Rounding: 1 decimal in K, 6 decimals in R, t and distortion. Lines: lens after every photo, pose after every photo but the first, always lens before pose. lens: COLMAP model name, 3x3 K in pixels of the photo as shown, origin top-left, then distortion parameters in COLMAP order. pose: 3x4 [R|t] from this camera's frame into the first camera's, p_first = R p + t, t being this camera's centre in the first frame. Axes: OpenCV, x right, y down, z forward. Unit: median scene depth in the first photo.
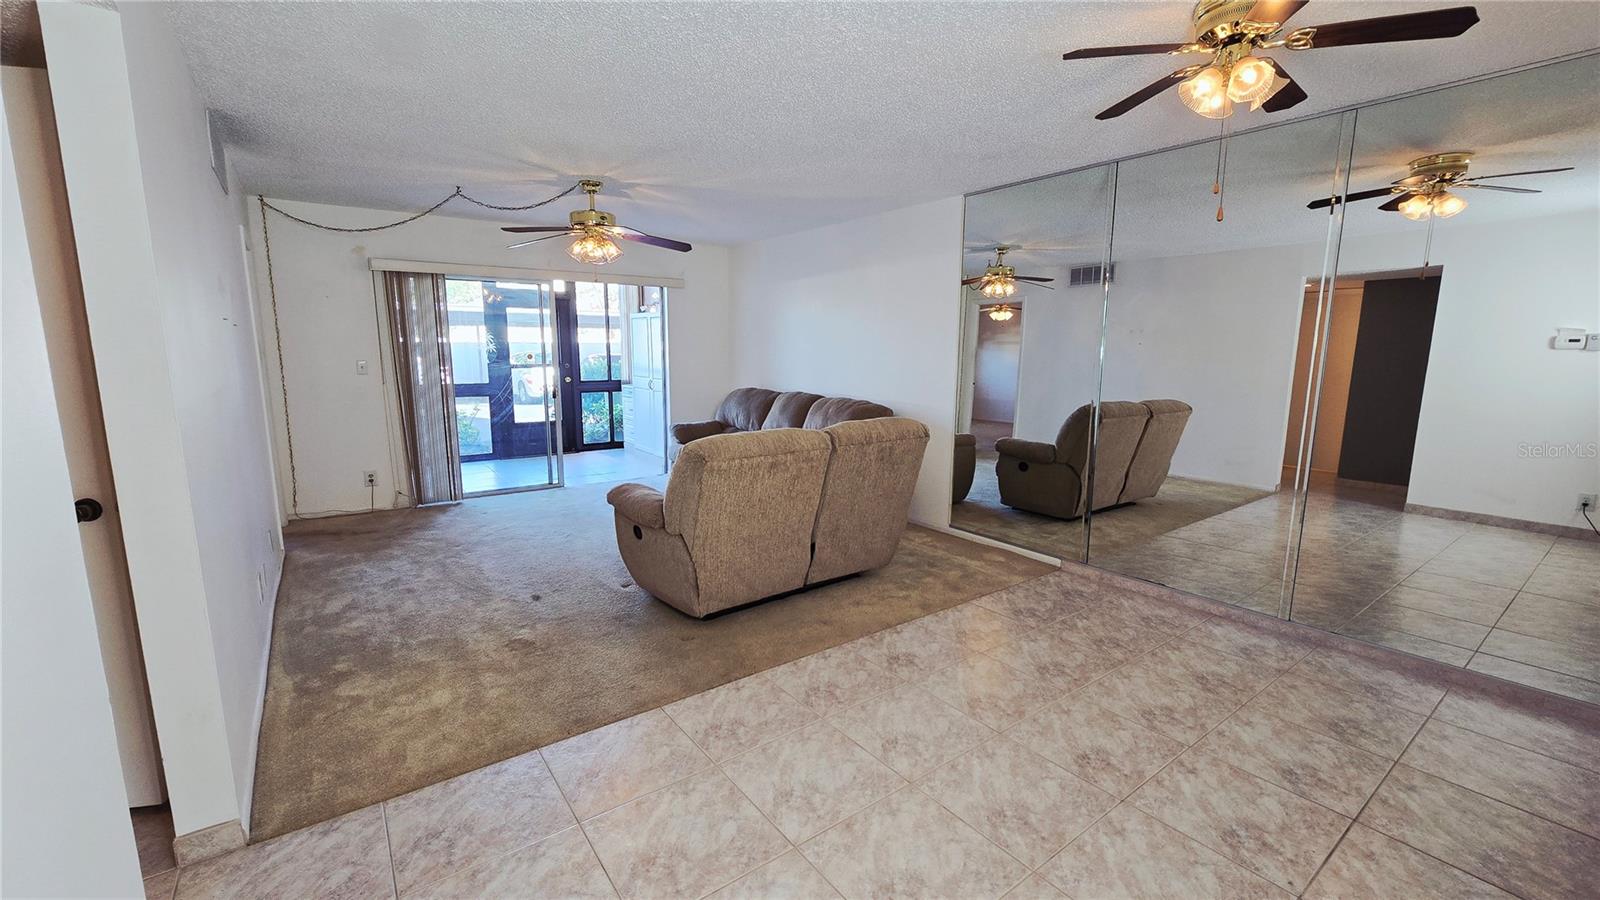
lens RADIAL K [[654.7, 0, 809.3], [0, 654.7, 452.9], [0, 0, 1]] dist [0.000303, 0.000290]
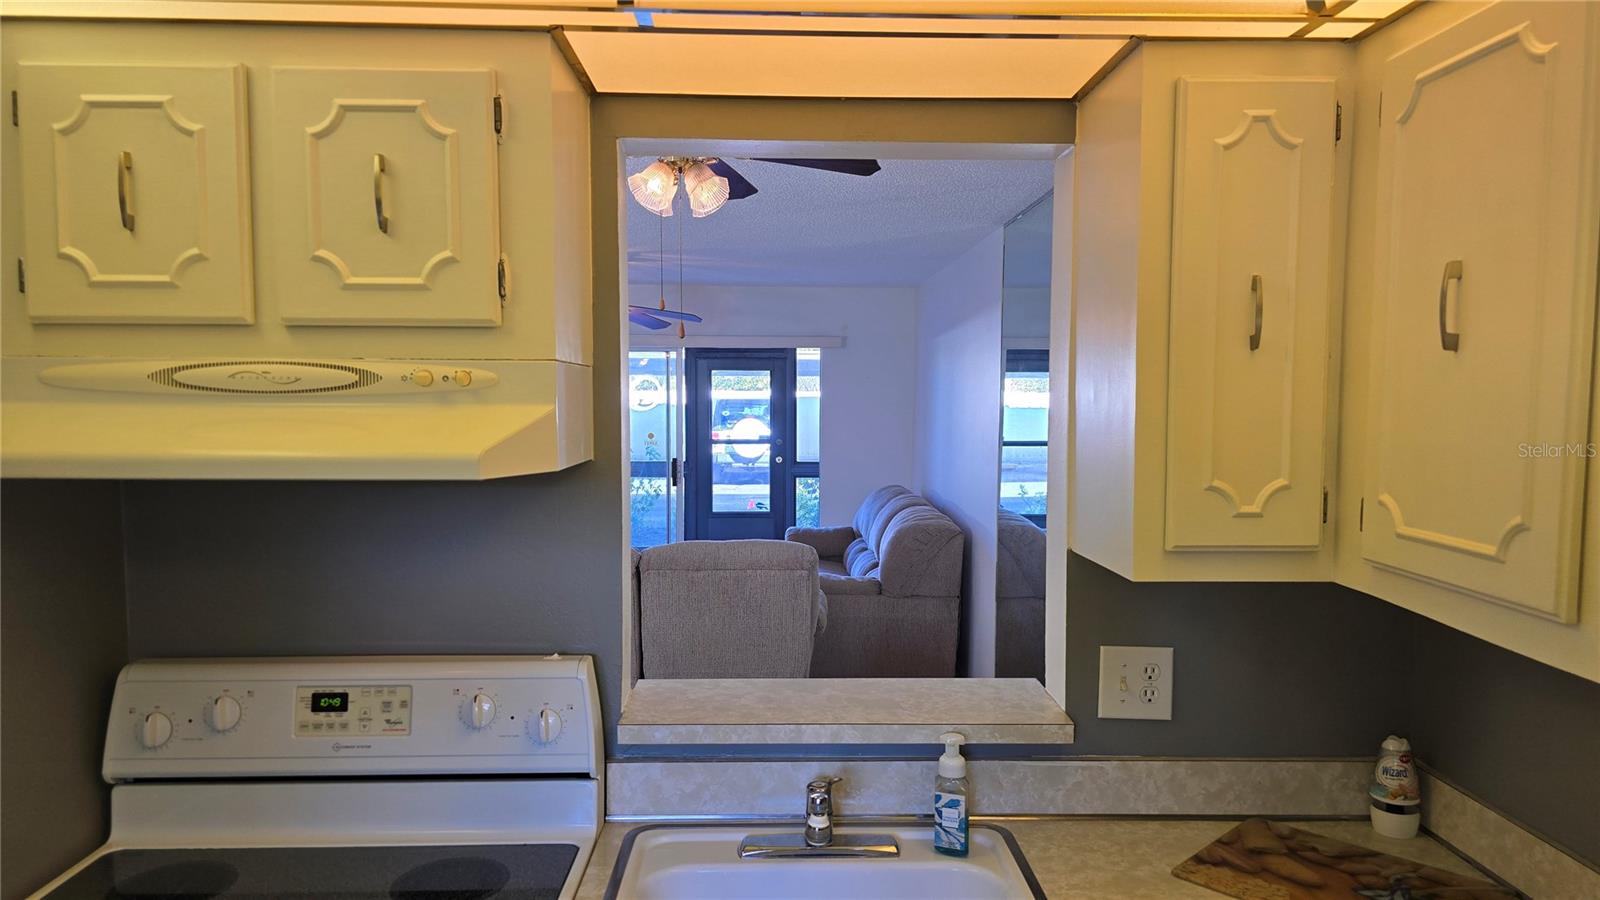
lens RADIAL K [[1070.2, 0, 800.0], [0, 1070.2, 450.0], [0, 0, 1]] dist [-0.000666, -0.001575]
pose [[0.807838, 0.031745, -0.588549, 0.781597], [-0.093926, 0.992722, -0.075377, -0.061073], [0.581872, 0.116172, 0.804940, -0.003149]]
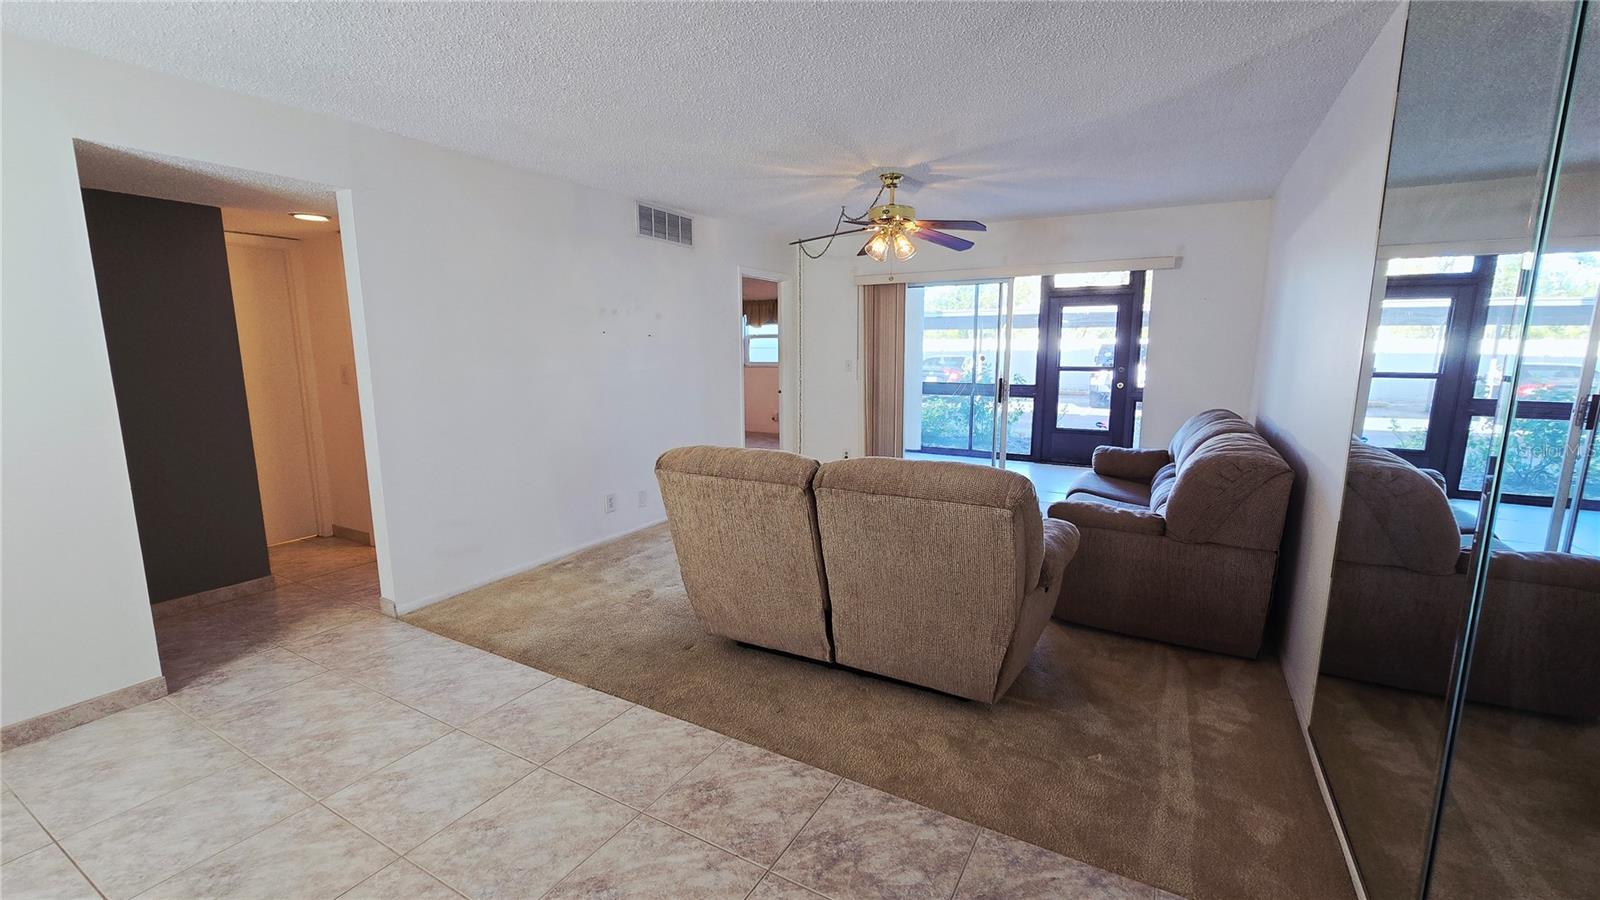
lens RADIAL K [[661.1, 0, 816.5], [0, 661.1, 451.5], [0, 0, 1]] dist [-0.007916, -0.000010]
pose [[0.412317, 0.140612, -0.900124, 0.536898], [-0.145093, 0.985542, 0.087493, -0.086563], [0.899413, 0.094527, 0.426757, 0.531137]]
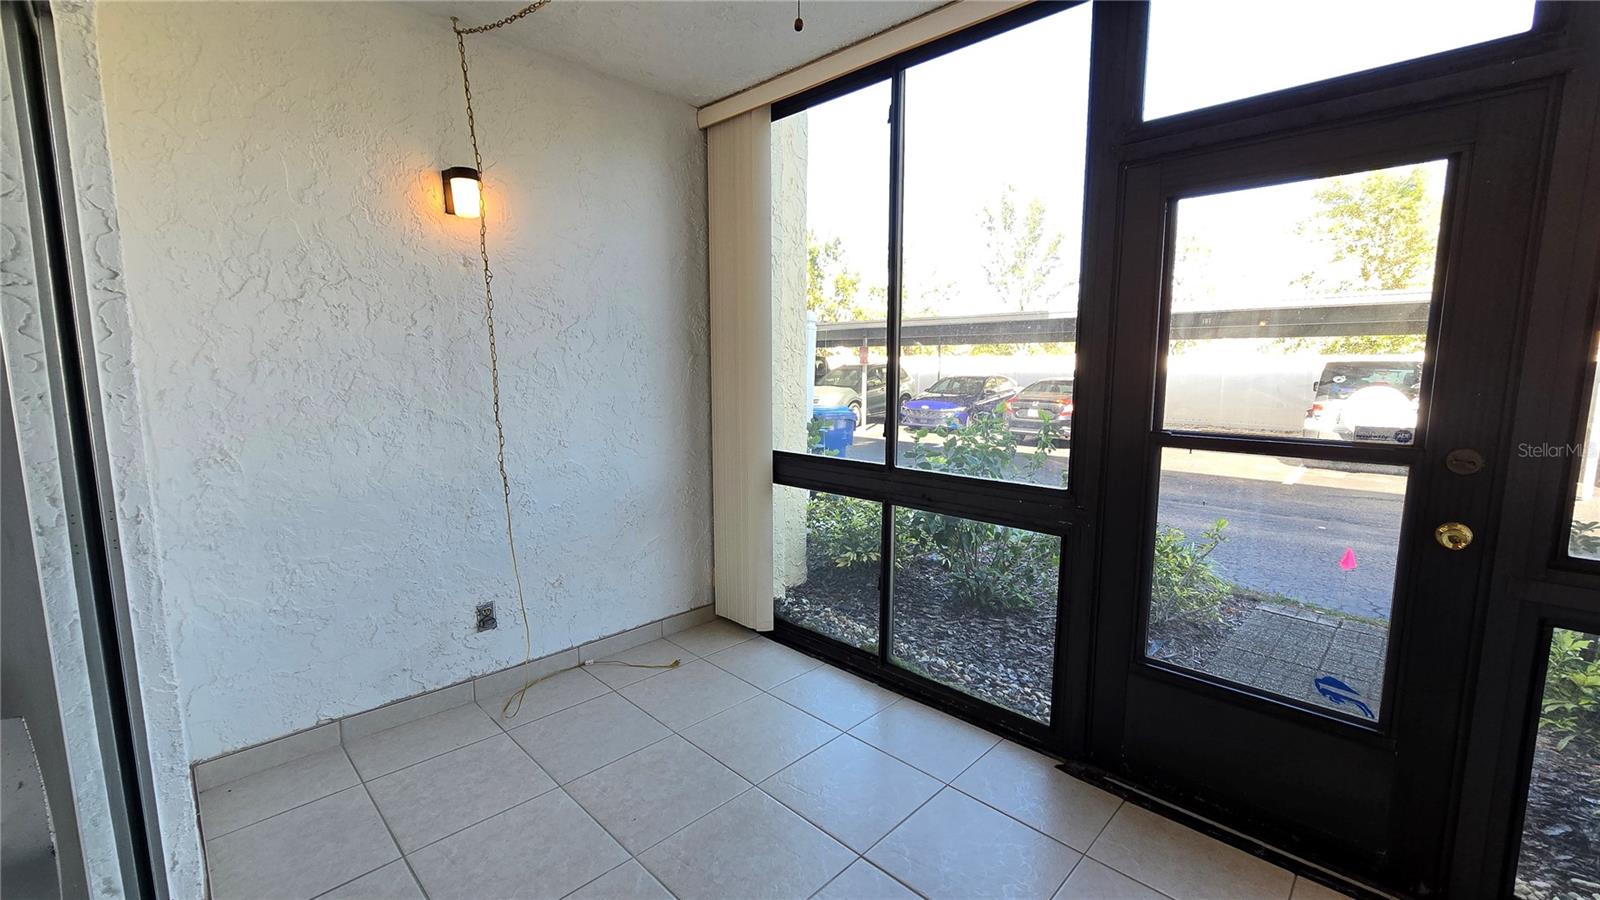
lens RADIAL K [[654.7, 0, 809.3], [0, 654.7, 452.9], [0, 0, 1]] dist [0.000303, 0.000290]
pose [[0.164145, 0.124242, -0.978581, -0.437057], [-0.162022, 0.981959, 0.097494, -0.242634], [0.973039, 0.142549, 0.181314, 1.563986]]
